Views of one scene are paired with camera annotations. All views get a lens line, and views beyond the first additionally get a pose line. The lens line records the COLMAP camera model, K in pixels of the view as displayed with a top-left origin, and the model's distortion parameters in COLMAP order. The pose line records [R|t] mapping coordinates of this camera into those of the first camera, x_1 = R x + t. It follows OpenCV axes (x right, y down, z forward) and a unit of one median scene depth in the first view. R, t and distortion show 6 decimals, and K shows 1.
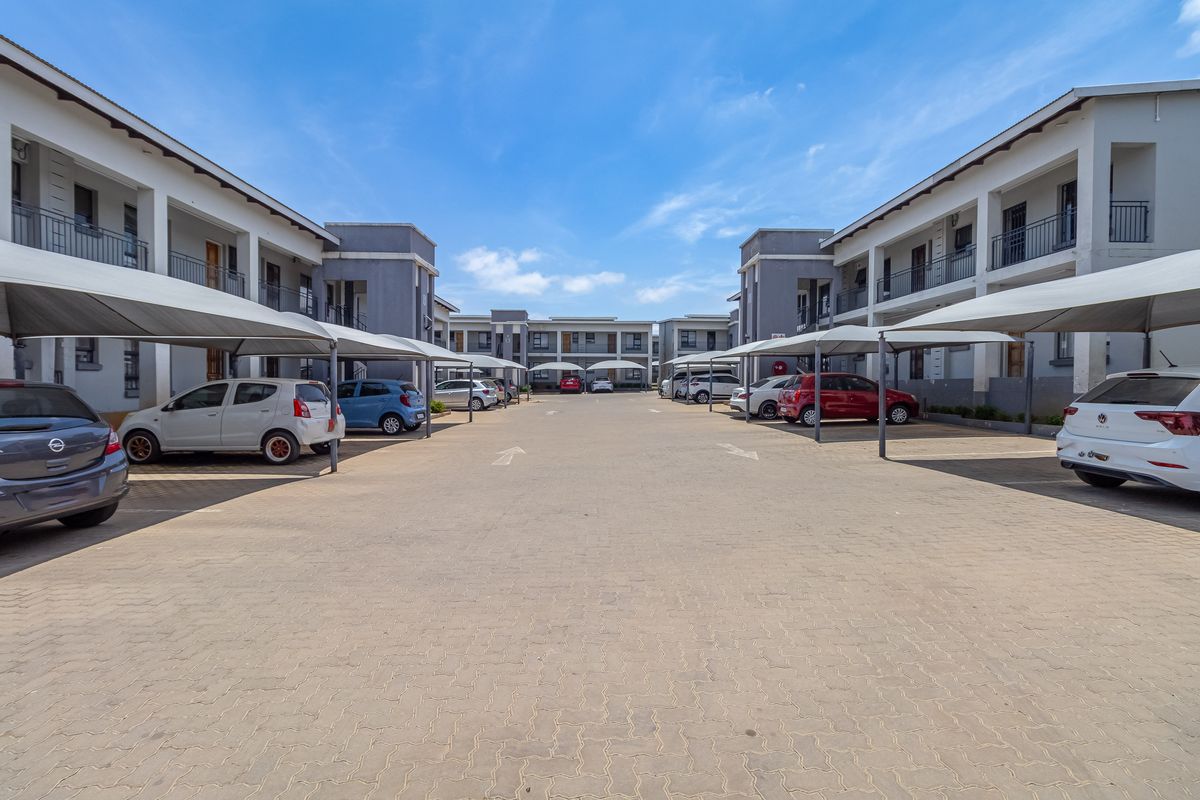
lens RADIAL K [[553.3, 0, 598.5], [0, 553.3, 395.0], [0, 0, 1]] dist [0.002622, 0.000431]
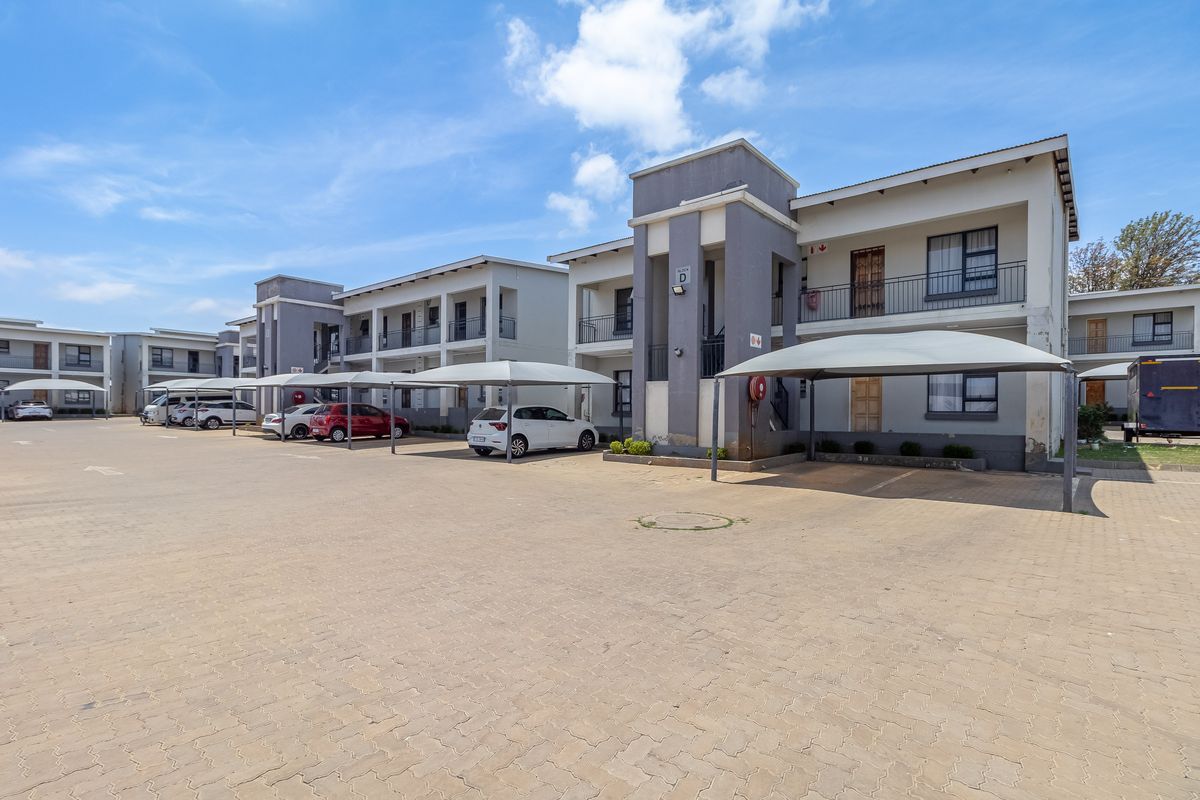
lens RADIAL K [[590.6, 0, 598.3], [0, 590.6, 414.8], [0, 0, 1]] dist [0.000596, 0.000229]
pose [[0.660995, -0.001503, 0.750389, -0.238219], [0.010081, 0.999926, -0.006876, 0.004975], [-0.750323, 0.012110, 0.660961, -0.372638]]
